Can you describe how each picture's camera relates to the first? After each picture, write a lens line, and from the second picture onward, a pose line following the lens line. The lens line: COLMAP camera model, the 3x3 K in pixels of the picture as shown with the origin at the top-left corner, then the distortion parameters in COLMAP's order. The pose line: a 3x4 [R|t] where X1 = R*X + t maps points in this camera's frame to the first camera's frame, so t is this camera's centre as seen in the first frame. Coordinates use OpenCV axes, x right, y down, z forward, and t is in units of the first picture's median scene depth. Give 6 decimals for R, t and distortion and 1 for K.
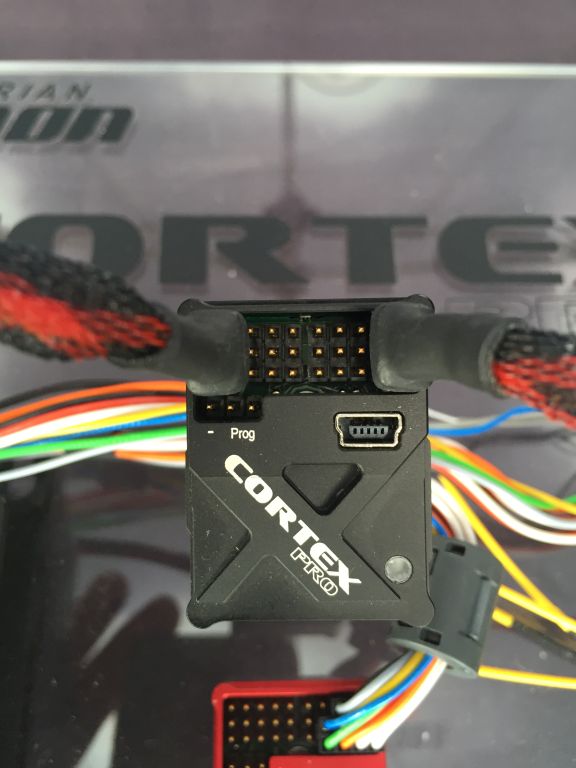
lens RADIAL K [[651.9, 0, 288.0], [0, 651.9, 384.0], [0, 0, 1]] dist [0.090084, -0.121057]
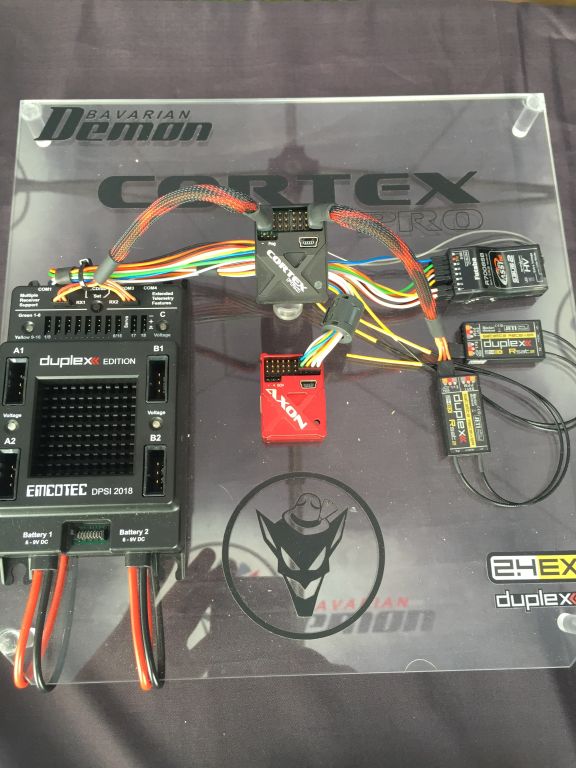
lens RADIAL K [[651.9, 0, 288.0], [0, 651.9, 384.0], [0, 0, 1]] dist [0.090084, -0.121057]
pose [[0.999875, -0.011871, -0.010440, 0.029058], [0.012611, 0.997181, 0.073961, 0.386968], [0.009533, -0.074083, 0.997207, -1.723315]]
